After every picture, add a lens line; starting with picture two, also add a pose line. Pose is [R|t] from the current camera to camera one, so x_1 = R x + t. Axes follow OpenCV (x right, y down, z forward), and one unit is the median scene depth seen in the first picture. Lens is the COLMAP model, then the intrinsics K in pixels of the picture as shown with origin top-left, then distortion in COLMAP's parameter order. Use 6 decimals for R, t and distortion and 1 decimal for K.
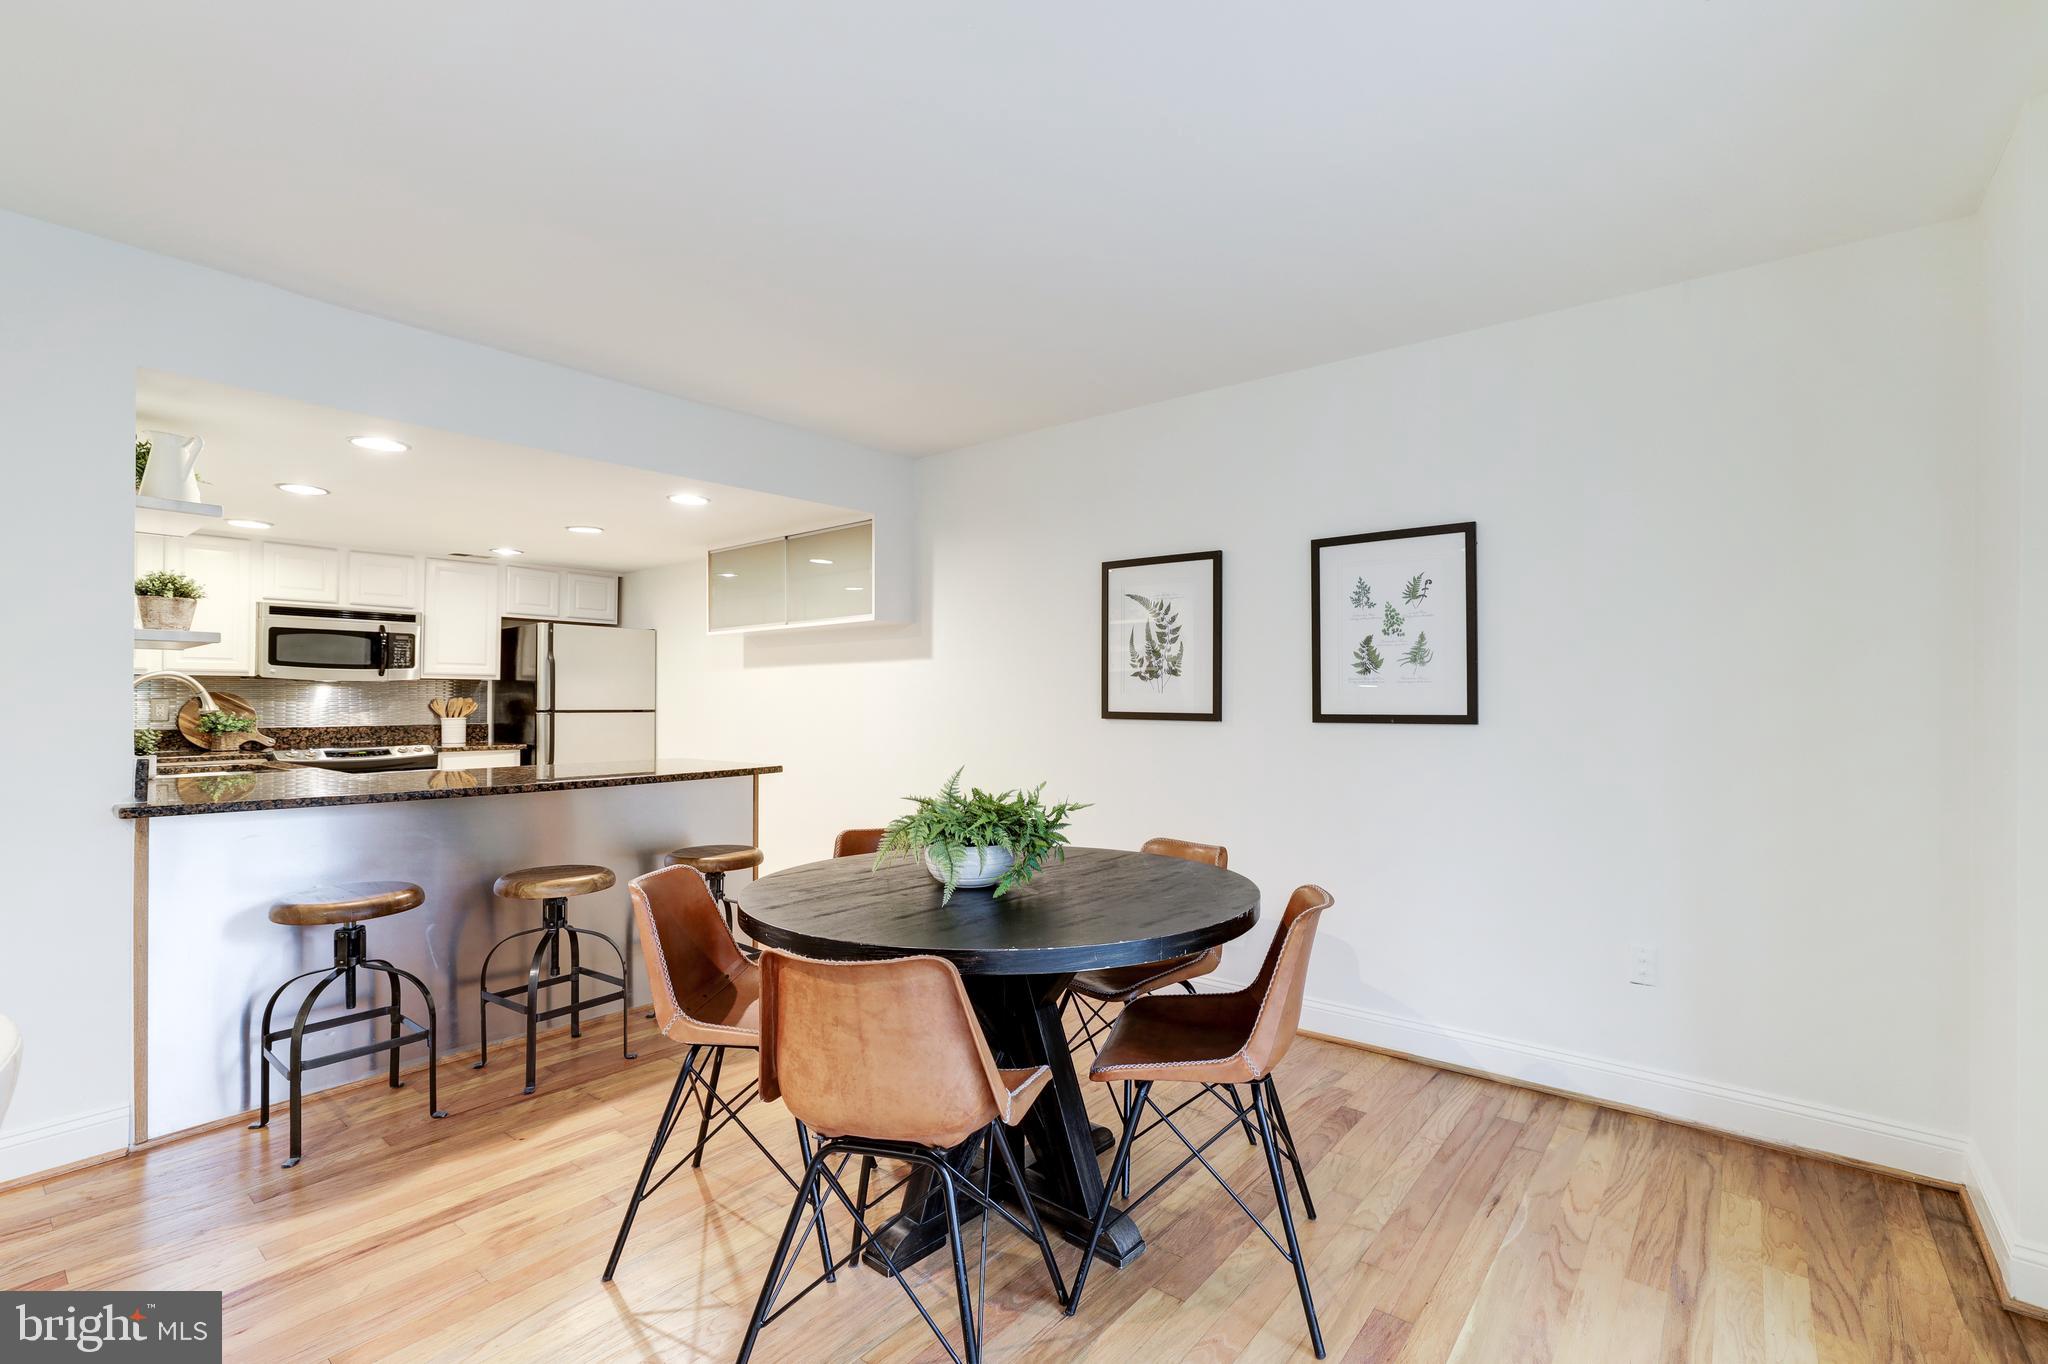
lens RADIAL K [[885.1, 0, 1033.0], [0, 885.1, 689.6], [0, 0, 1]] dist [-0.033669, 0.010932]
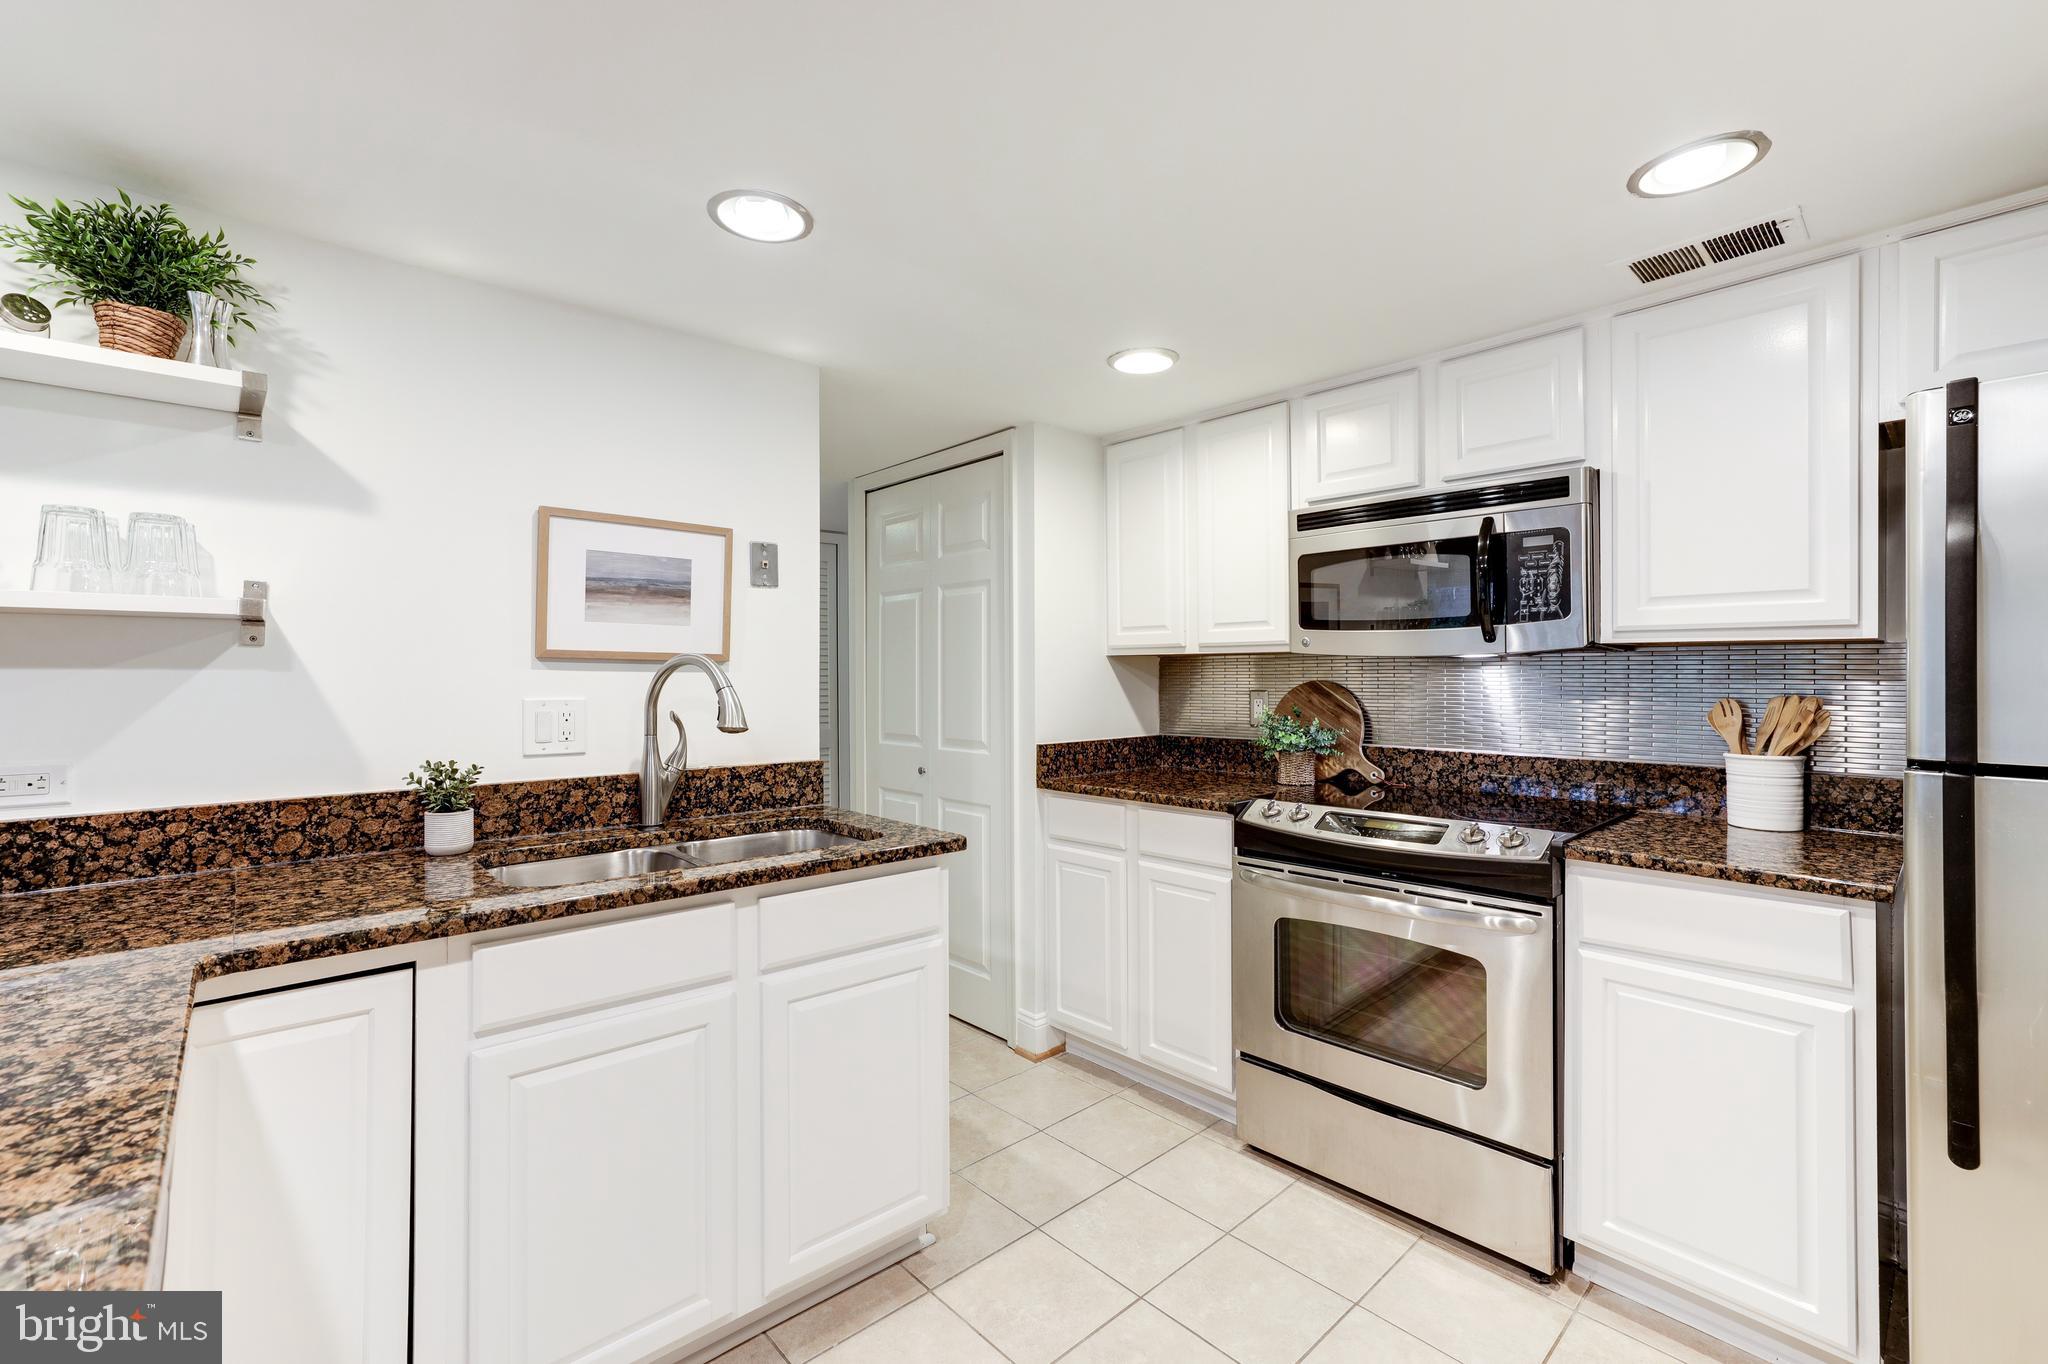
lens RADIAL K [[885.1, 0, 1014.4], [0, 885.1, 671.0], [0, 0, 1]] dist [-0.033669, 0.010932]
pose [[-0.131252, -0.007298, -0.991322, -0.315765], [0.010356, 0.999908, -0.008732, -0.001011], [0.991295, -0.011412, -0.131165, 0.839009]]
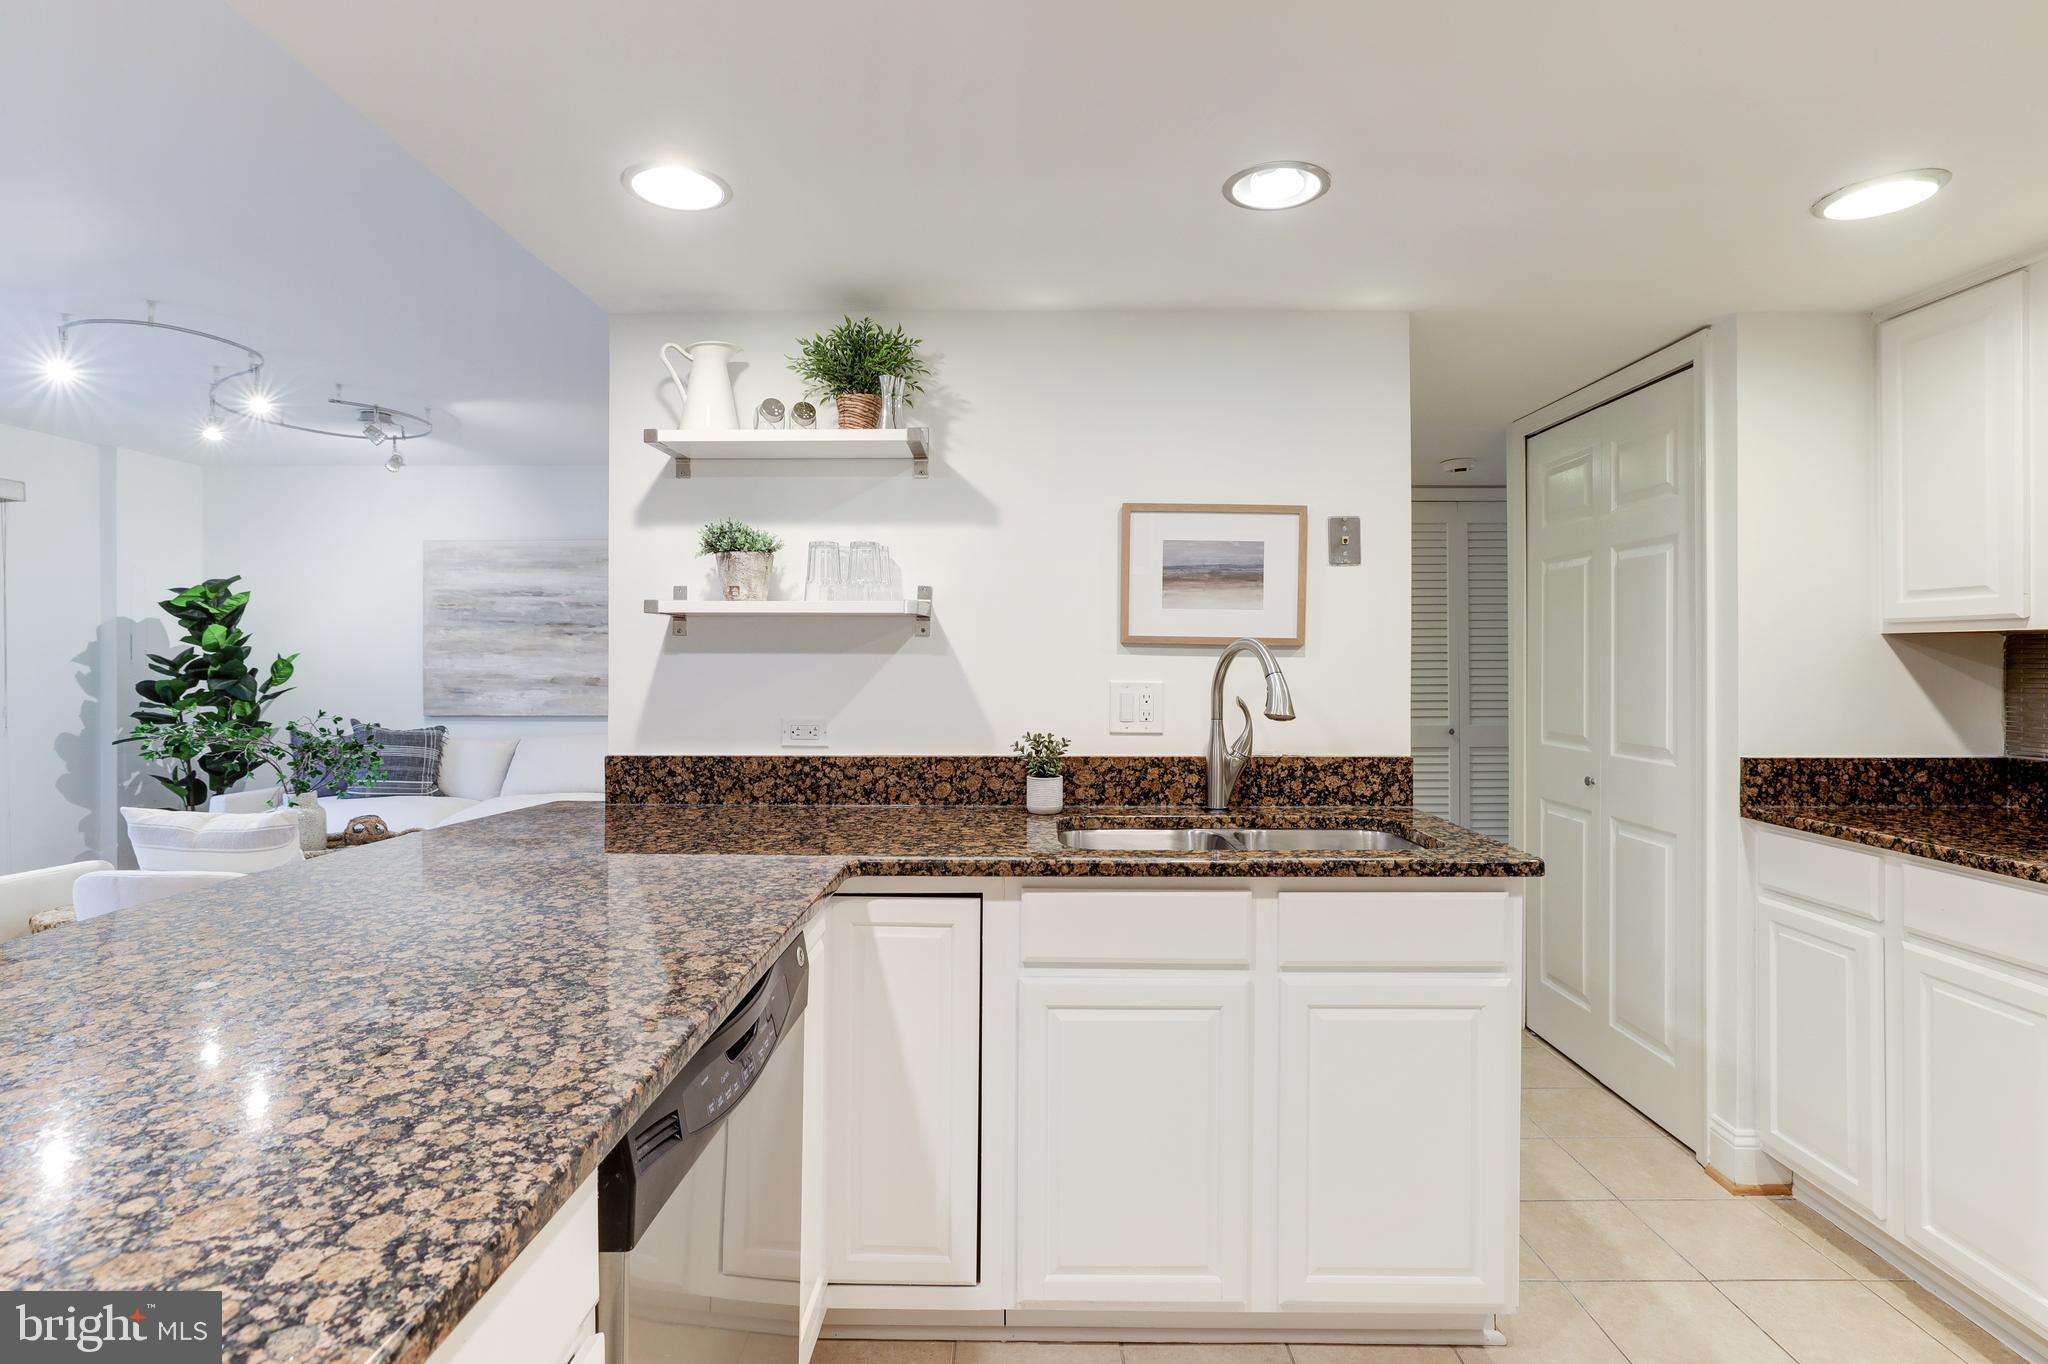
lens RADIAL K [[993.9, 0, 1023.9], [0, 993.9, 660.8], [0, 0, 1]] dist [-0.020369, 0.010512]
pose [[-0.769236, -0.002094, -0.638962, -0.328395], [0.001446, 0.999986, -0.005018, -0.001902], [0.638964, -0.004784, -0.769222, 0.915102]]
